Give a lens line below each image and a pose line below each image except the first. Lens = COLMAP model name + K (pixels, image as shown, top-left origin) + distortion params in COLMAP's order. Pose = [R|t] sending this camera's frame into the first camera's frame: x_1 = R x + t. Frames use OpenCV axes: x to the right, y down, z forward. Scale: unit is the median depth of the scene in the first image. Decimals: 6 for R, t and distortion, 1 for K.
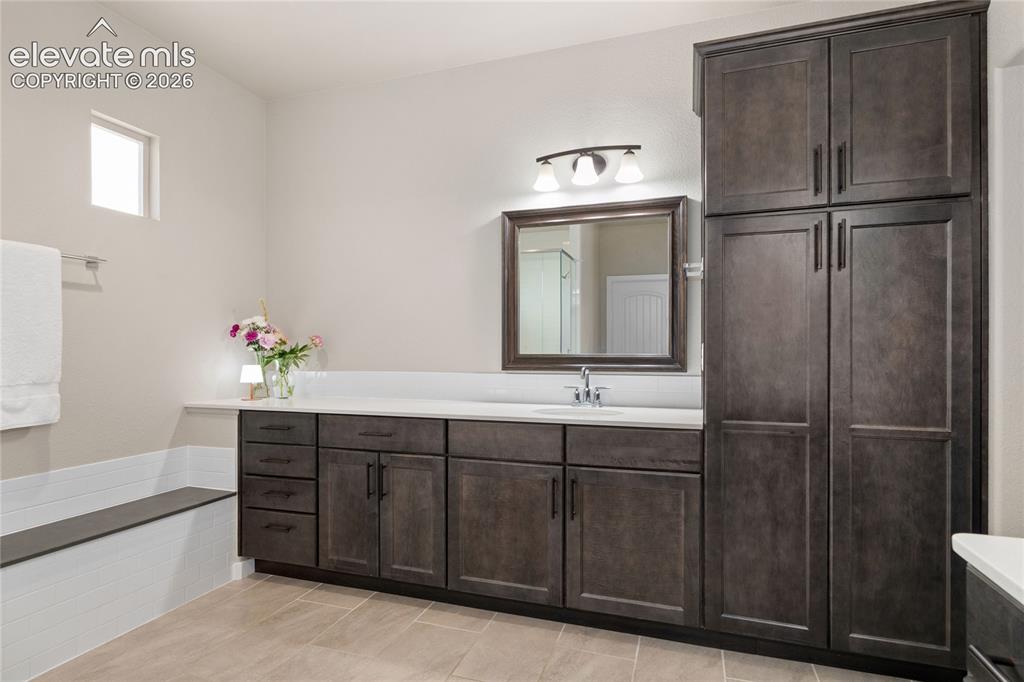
lens RADIAL K [[534.2, 0, 513.3], [0, 534.2, 352.2], [0, 0, 1]] dist [0.001095, -0.000835]
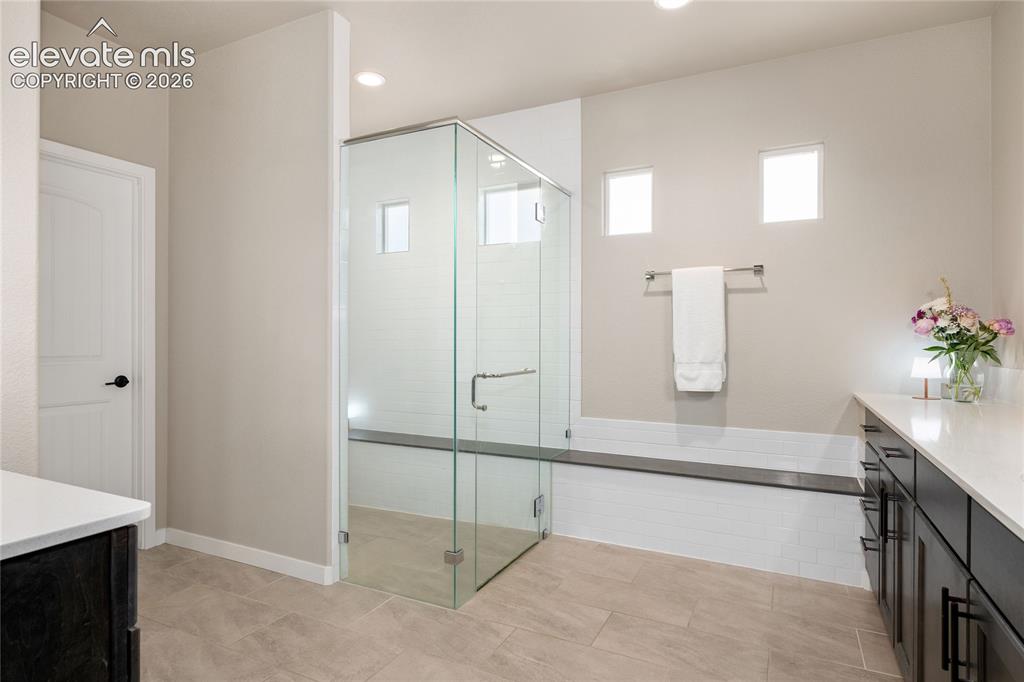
lens RADIAL K [[557.2, 0, 512.0], [0, 557.2, 341.0], [0, 0, 1]] dist [-0.001714, -0.000359]
pose [[-0.138267, 0.001708, -0.990393, 0.591985], [-0.003599, 0.999991, 0.002227, -0.001168], [0.990388, 0.003872, -0.138260, 0.605675]]
